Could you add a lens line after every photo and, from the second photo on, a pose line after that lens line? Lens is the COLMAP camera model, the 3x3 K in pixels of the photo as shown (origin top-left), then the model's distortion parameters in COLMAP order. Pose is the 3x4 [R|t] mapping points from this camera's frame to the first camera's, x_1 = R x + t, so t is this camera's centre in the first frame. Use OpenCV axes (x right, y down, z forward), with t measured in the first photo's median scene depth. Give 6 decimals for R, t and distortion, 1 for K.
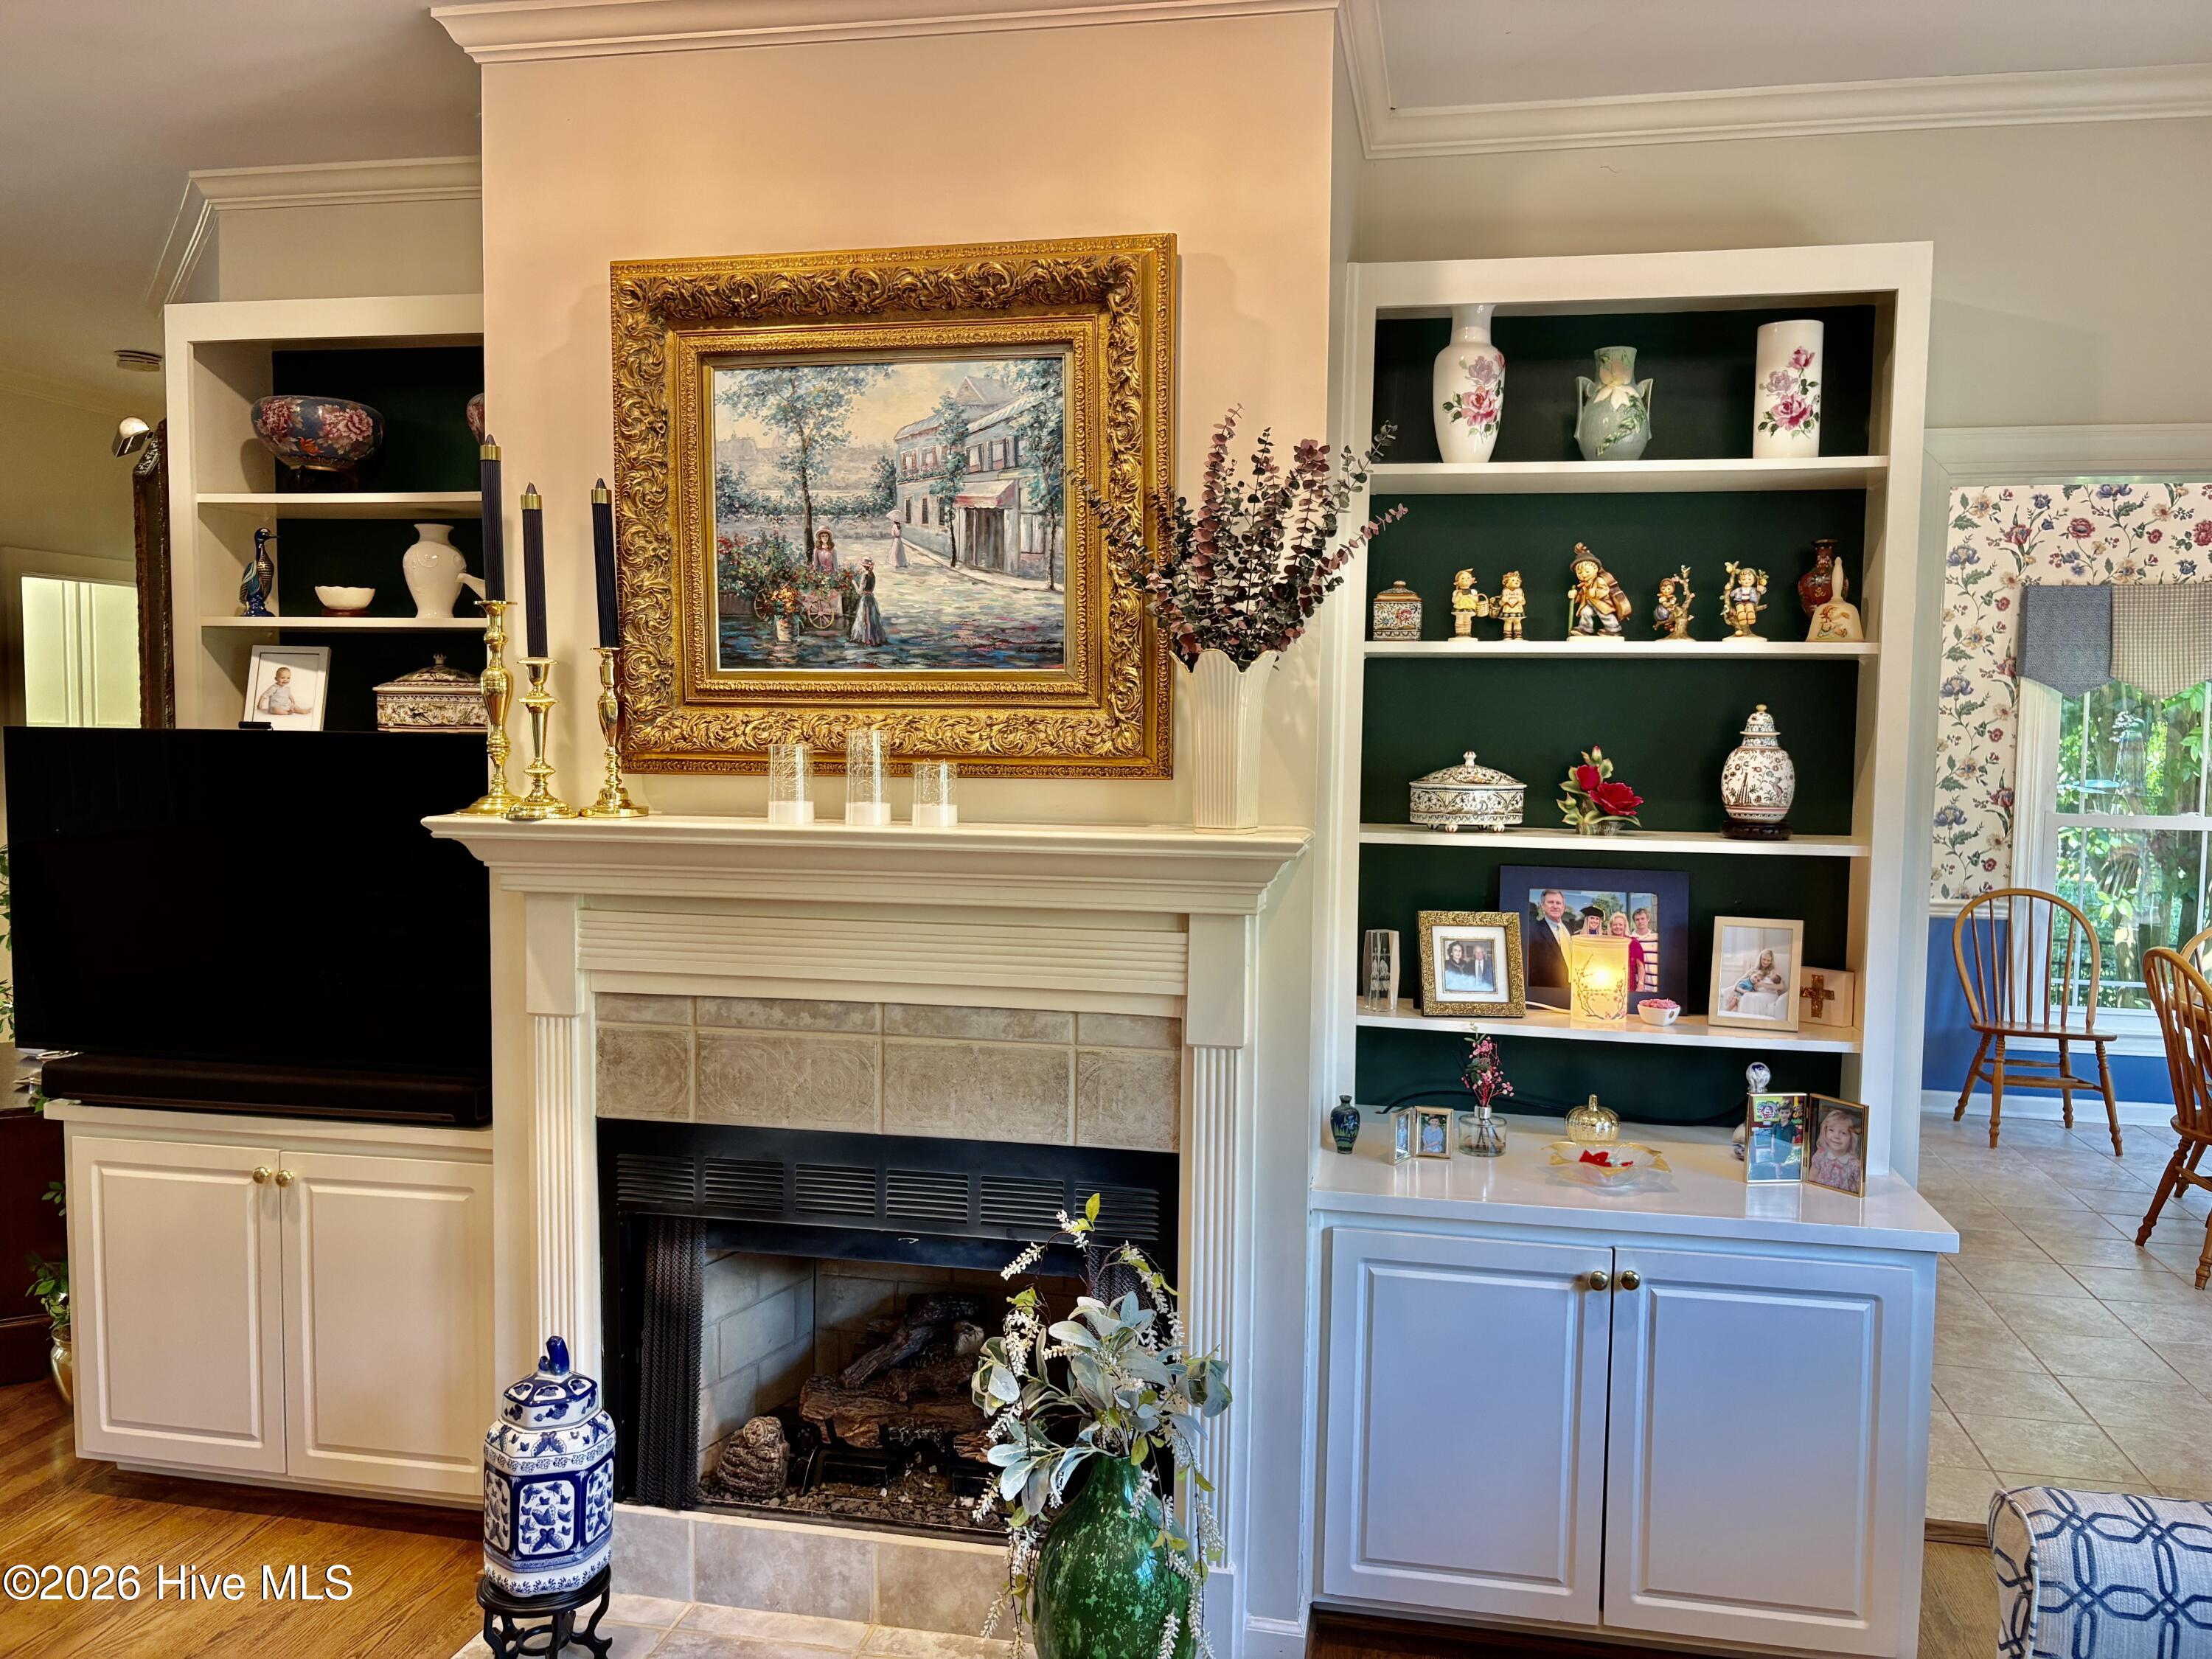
lens RADIAL K [[1685.3, 0, 1108.0], [0, 1685.3, 821.2], [0, 0, 1]] dist [0.114604, -0.162261]
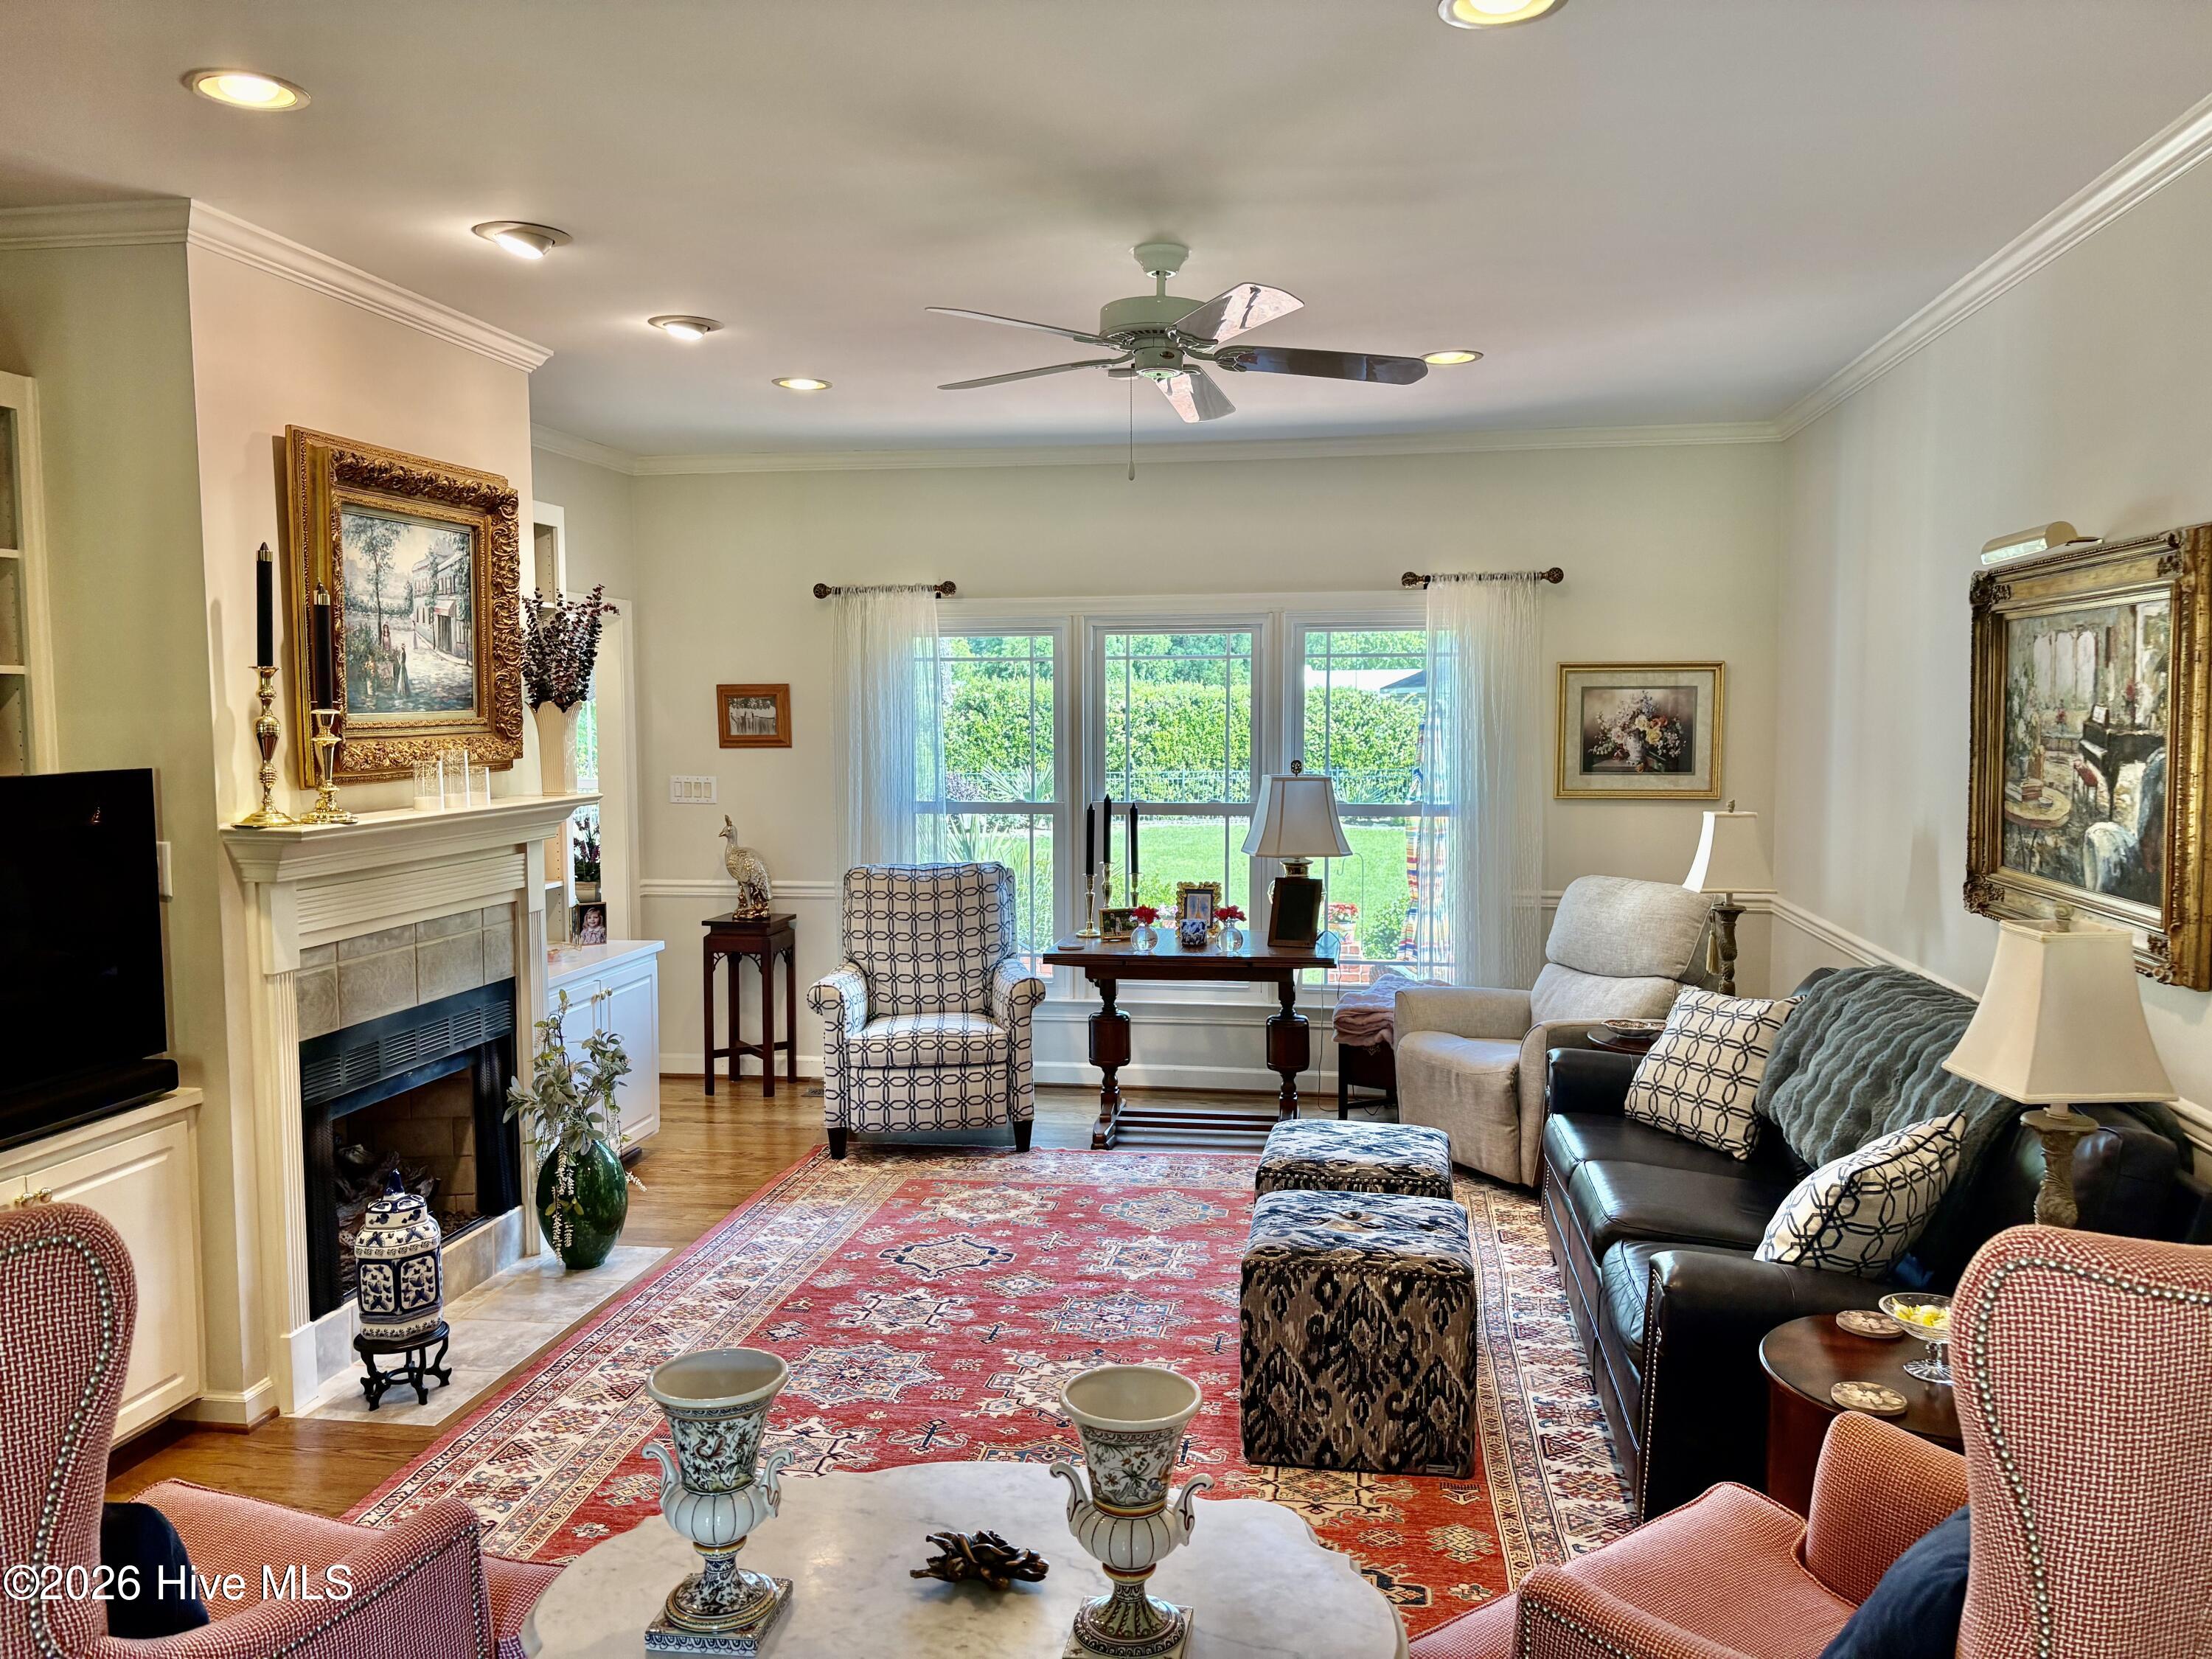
lens RADIAL K [[1685.3, 0, 1108.0], [0, 1685.3, 821.2], [0, 0, 1]] dist [0.114604, -0.162261]
pose [[-0.028088, -0.081442, 0.996282, -1.773176], [0.073718, 0.993793, 0.083317, -0.073834], [-0.996883, 0.075784, -0.021910, 0.388456]]
